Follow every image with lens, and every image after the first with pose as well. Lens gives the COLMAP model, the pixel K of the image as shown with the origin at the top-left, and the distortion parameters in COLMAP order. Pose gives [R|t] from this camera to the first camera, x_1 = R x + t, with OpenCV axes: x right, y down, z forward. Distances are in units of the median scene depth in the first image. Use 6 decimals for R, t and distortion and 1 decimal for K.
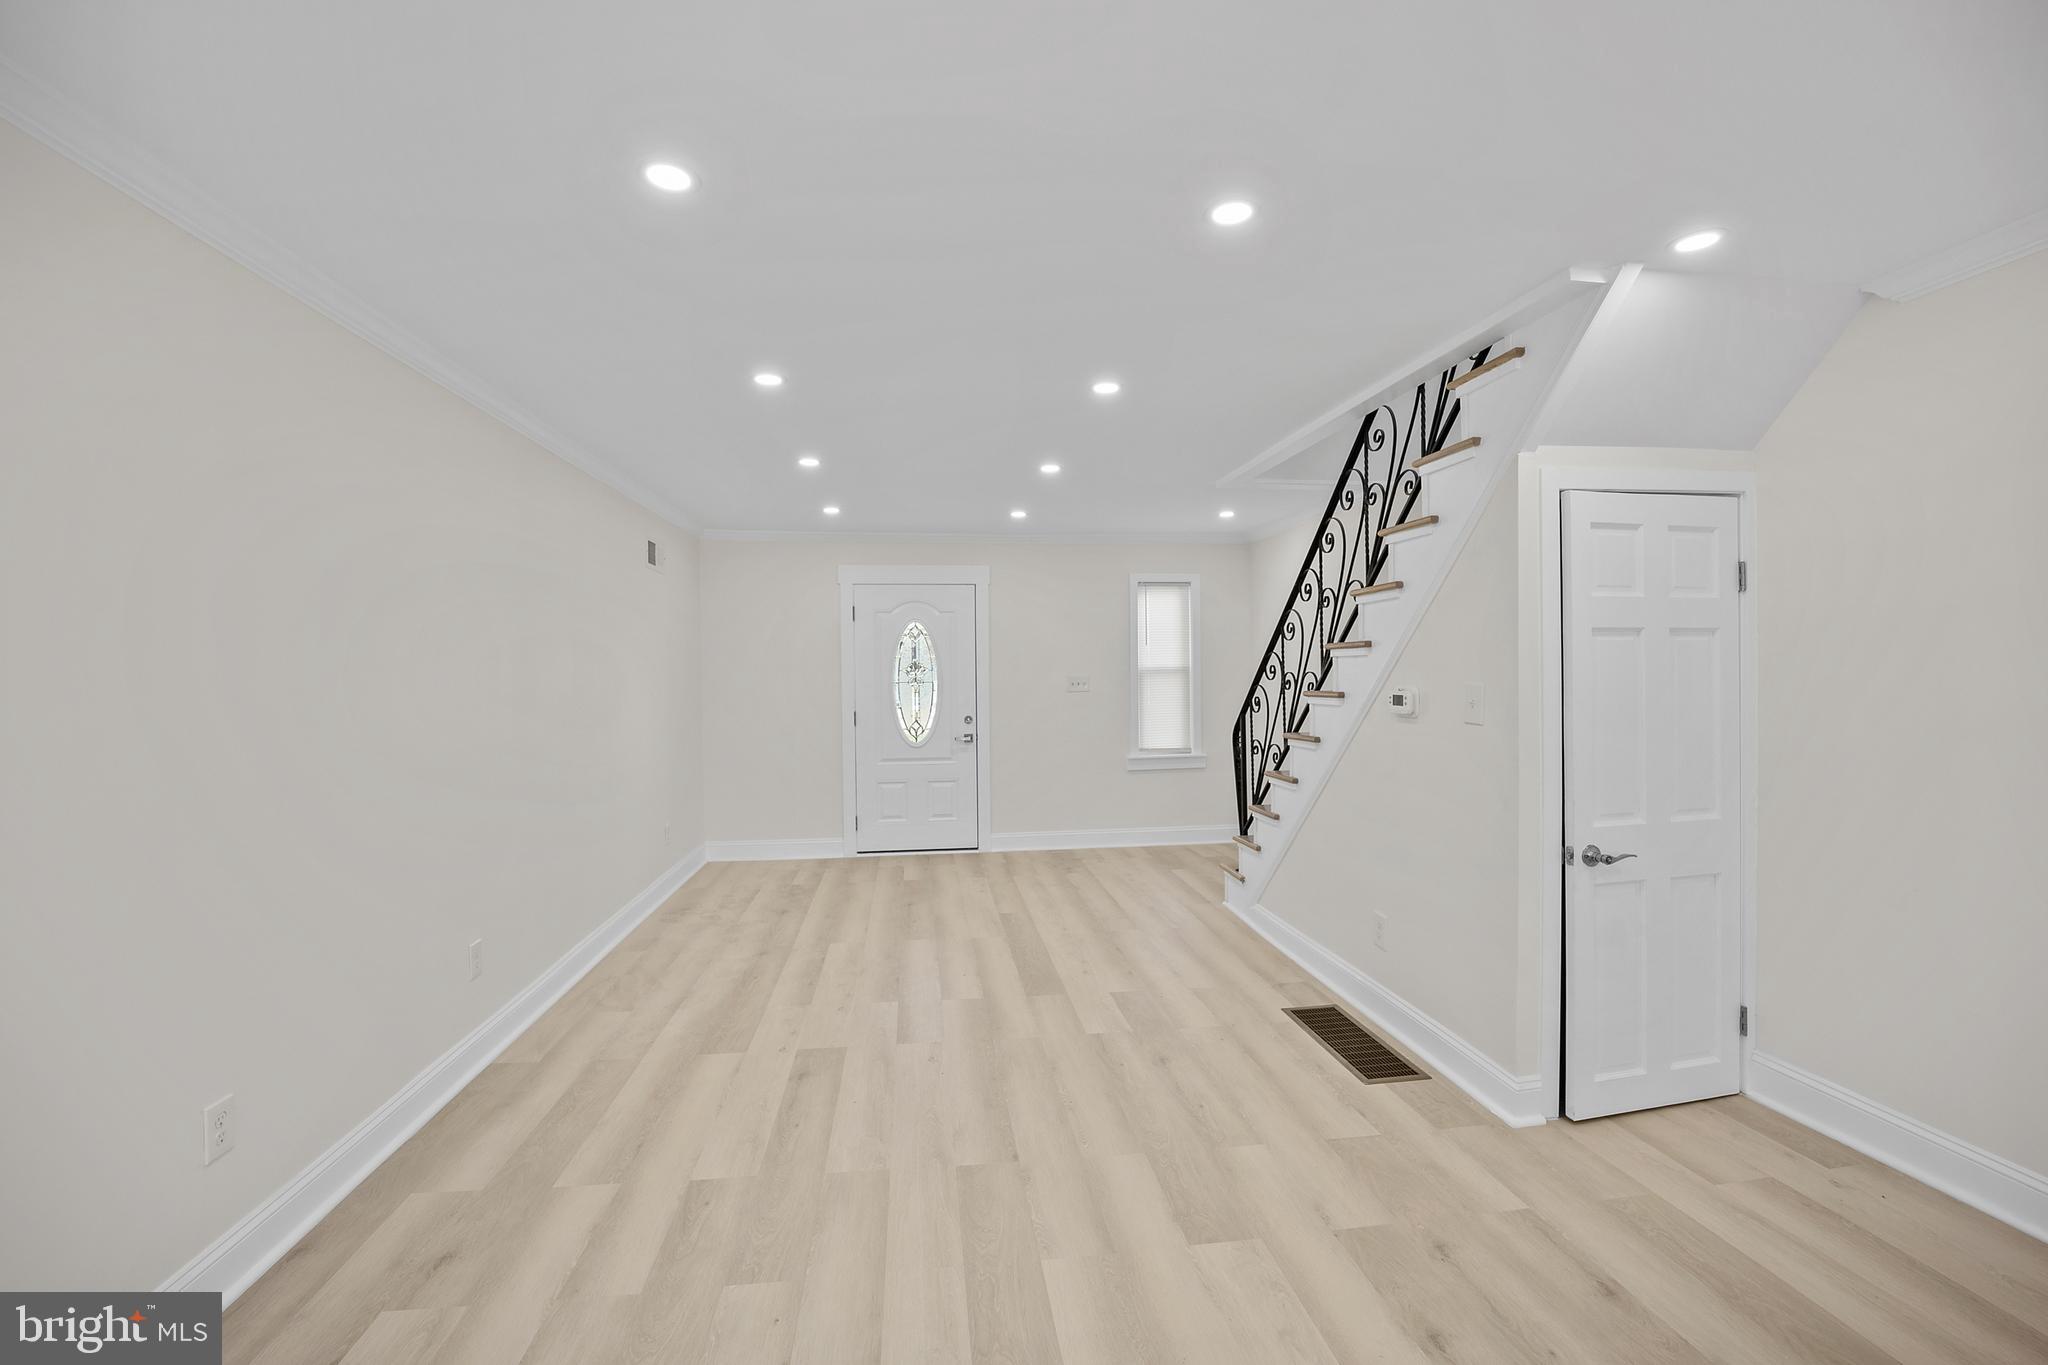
lens RADIAL K [[837.5, 0, 1019.3], [0, 837.5, 694.3], [0, 0, 1]] dist [-0.021186, 0.000270]
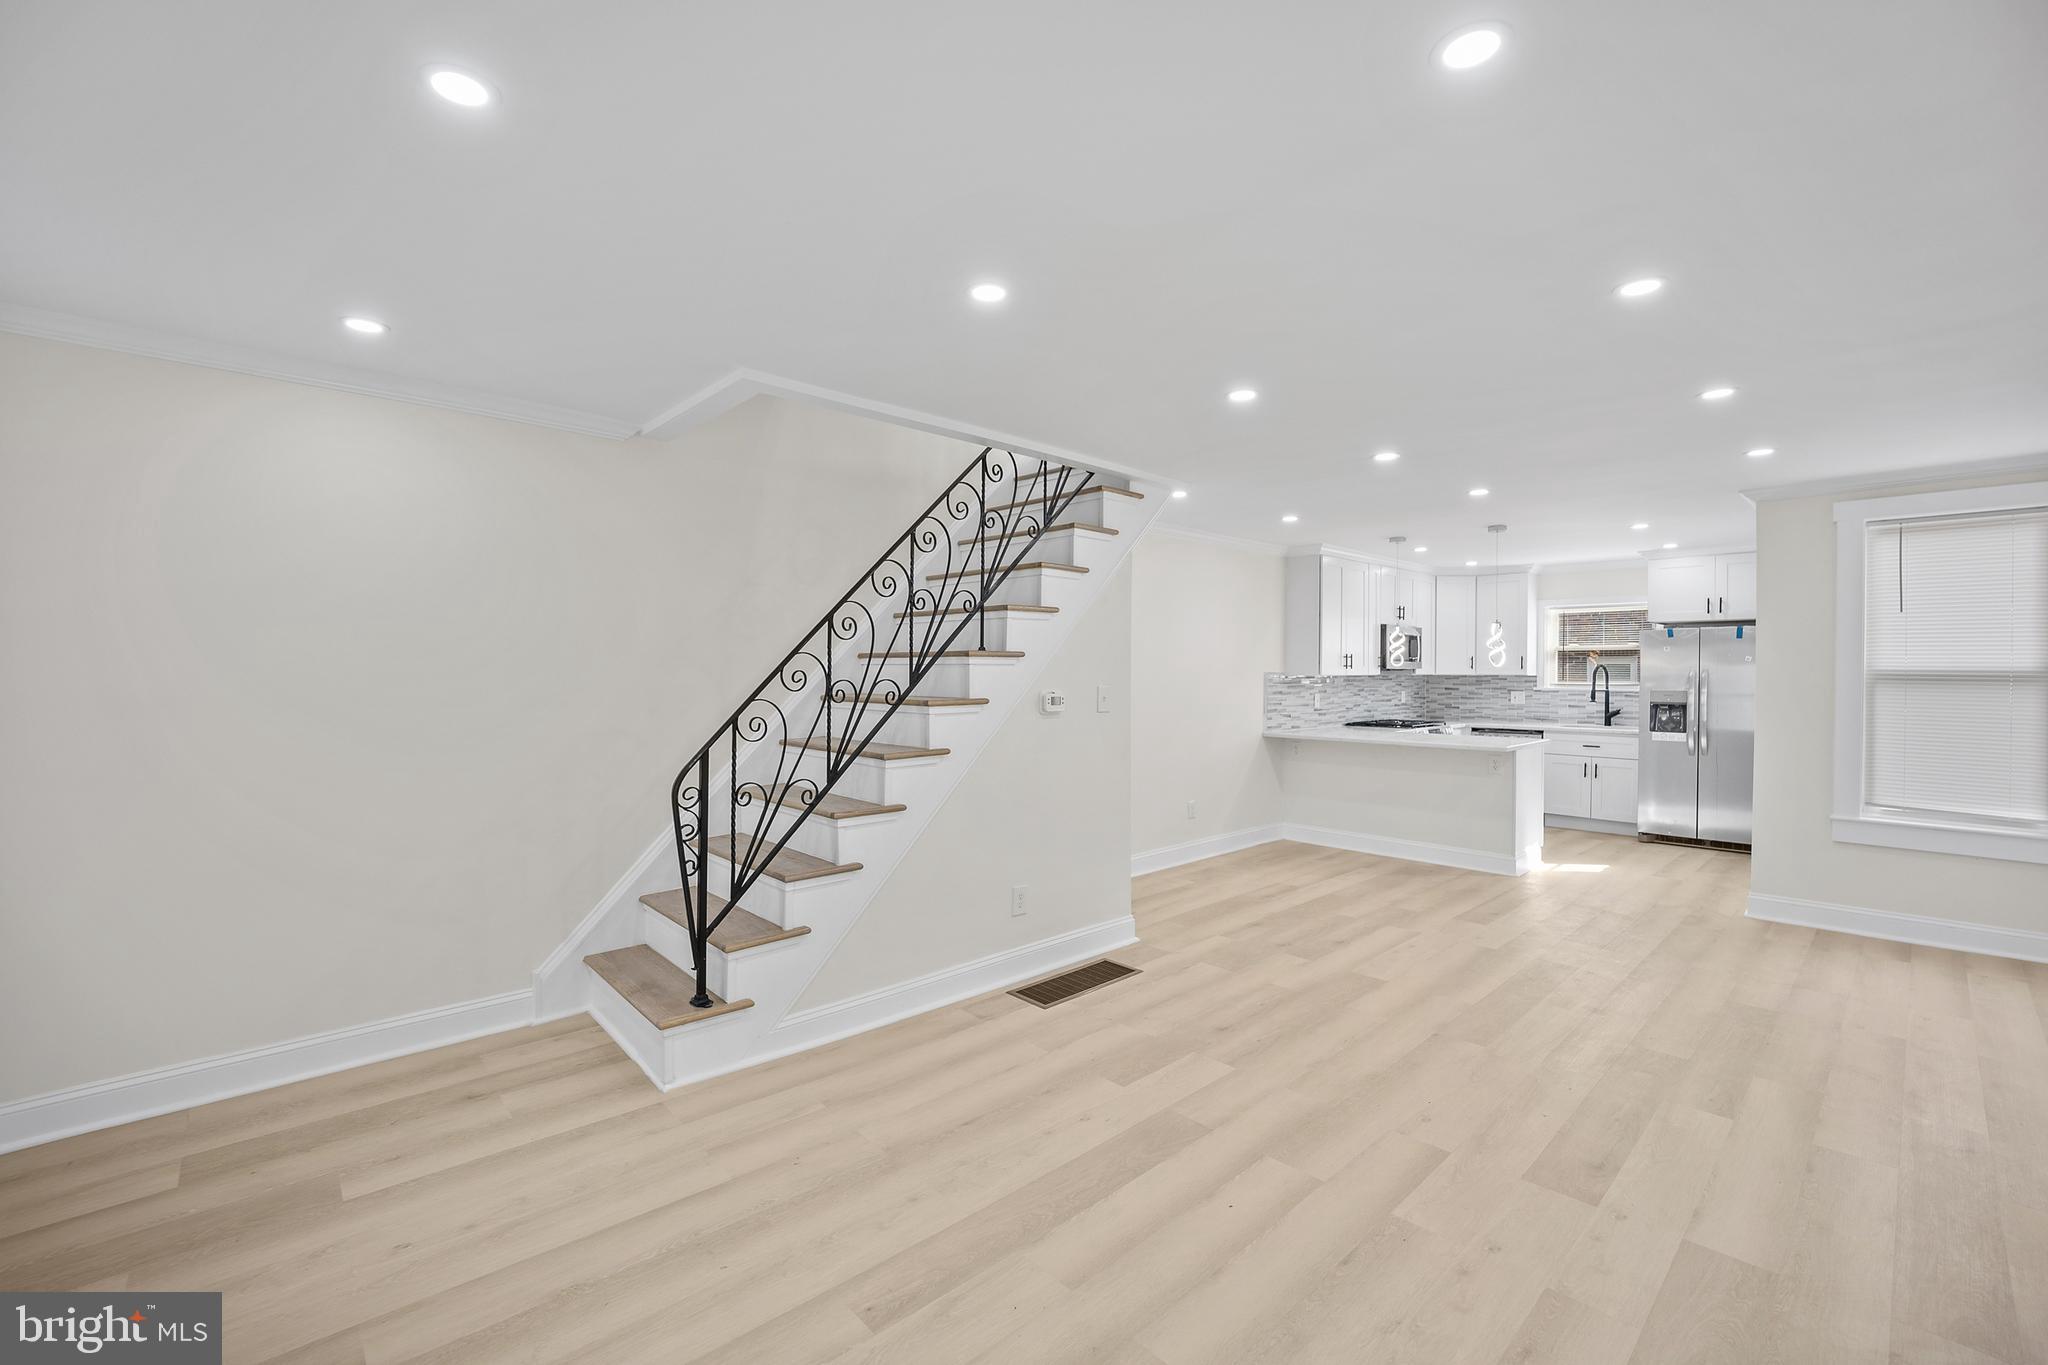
lens RADIAL K [[837.5, 0, 1005.5], [0, 837.5, 678.6], [0, 0, 1]] dist [-0.021186, 0.000270]
pose [[-0.567024, 0.004007, 0.823691, -0.488013], [0.026380, 0.999564, 0.013297, -0.038967], [-0.823278, 0.029269, -0.566883, 1.572489]]
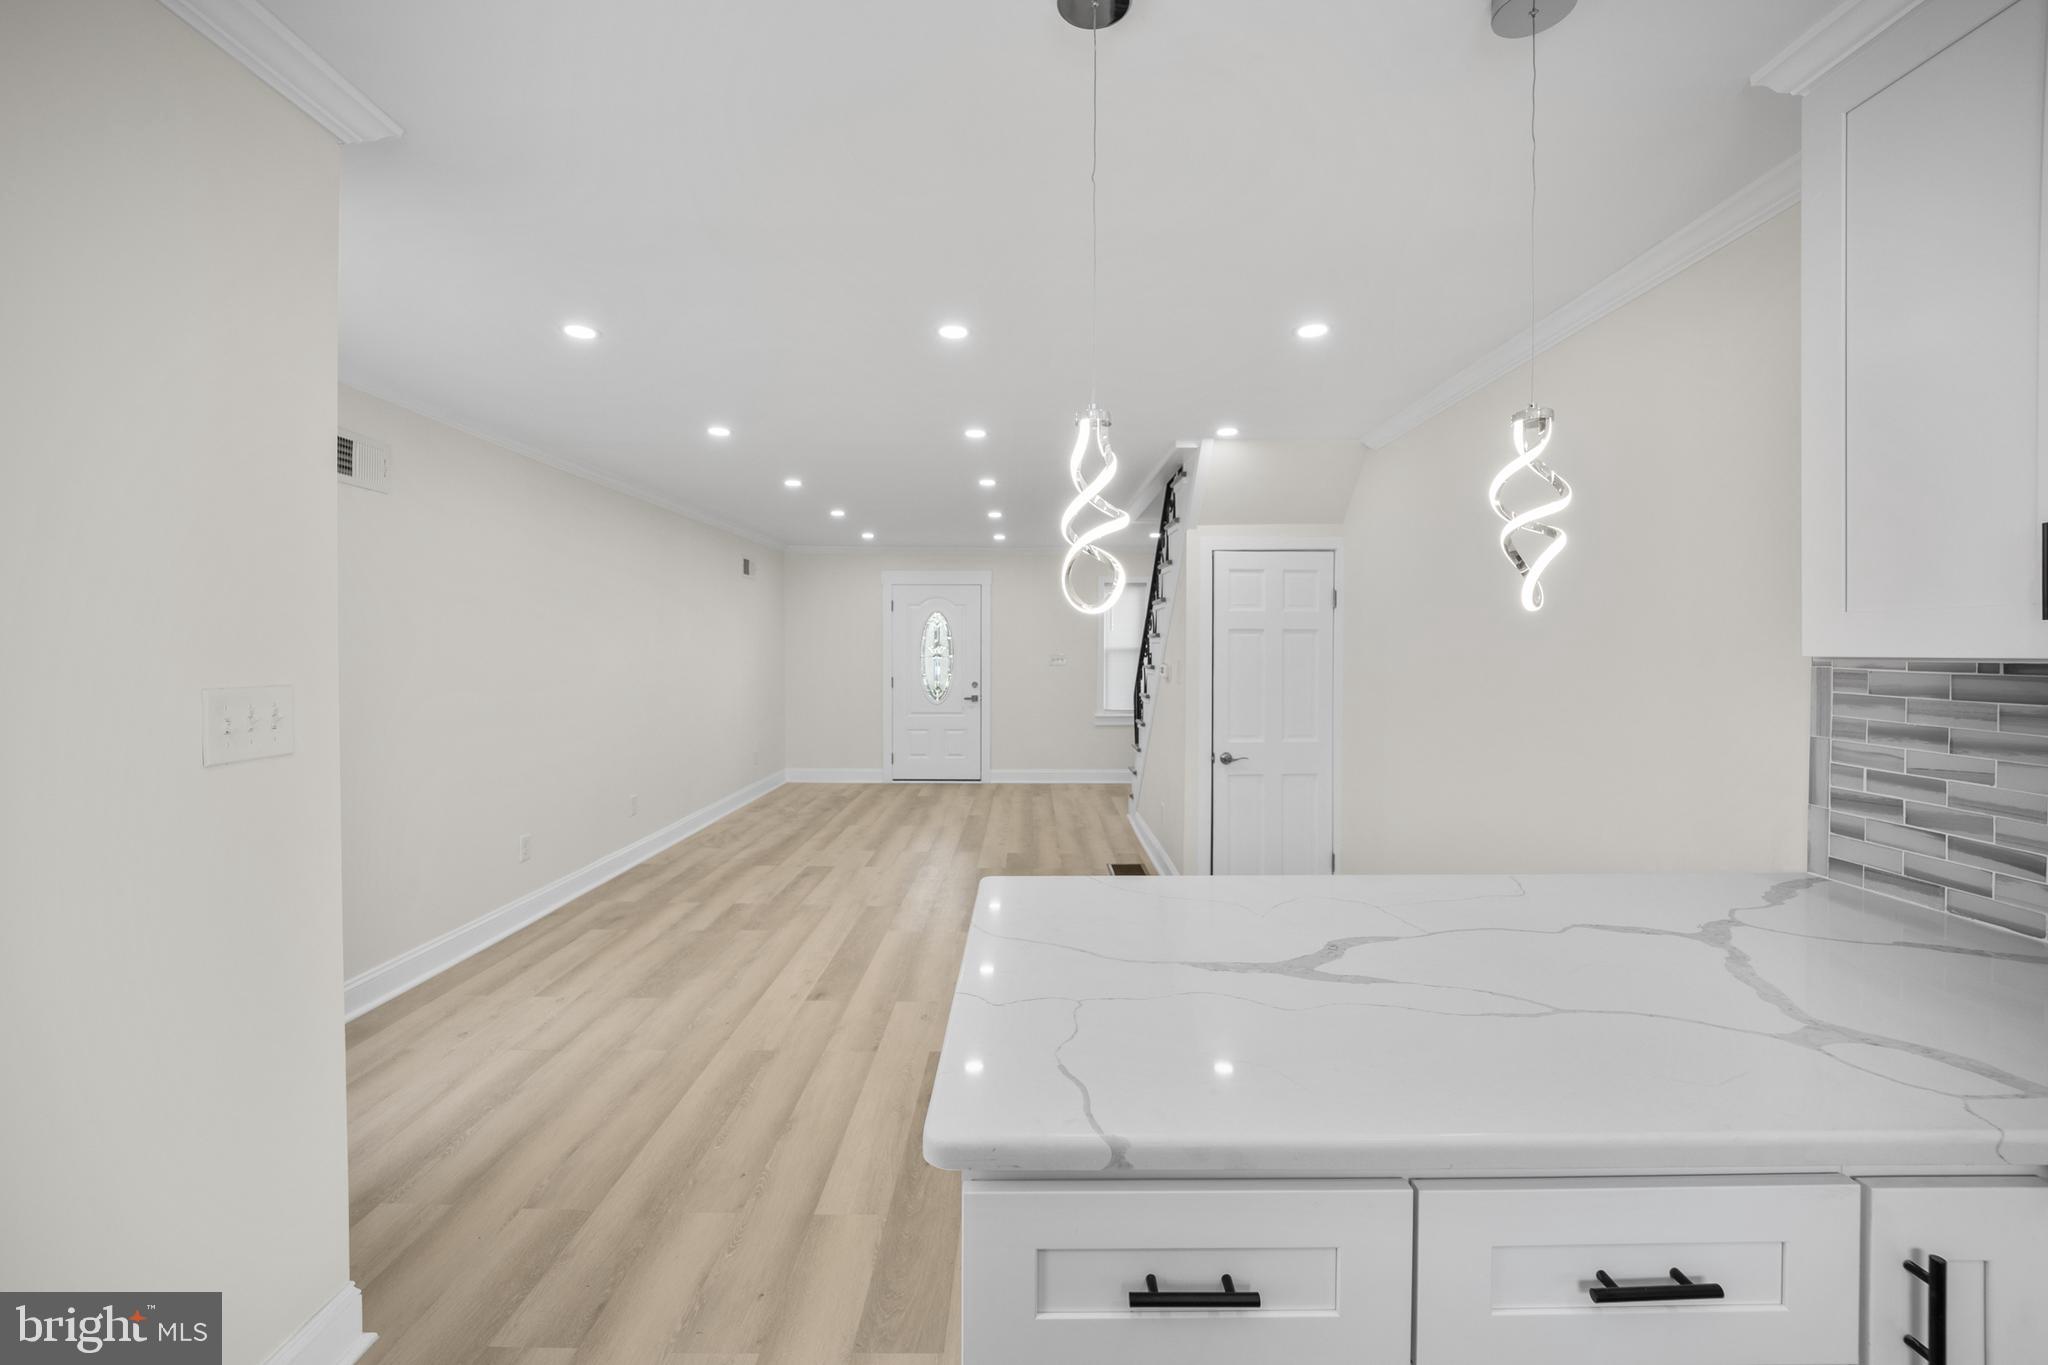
lens RADIAL K [[837.5, 0, 1038.7], [0, 837.5, 672.8], [0, 0, 1]] dist [-0.021186, 0.000270]
pose [[0.992570, 0.017480, -0.120416, 0.358697], [-0.017386, 0.999847, 0.001835, 0.011949], [0.120430, 0.000273, 0.992722, -0.577056]]
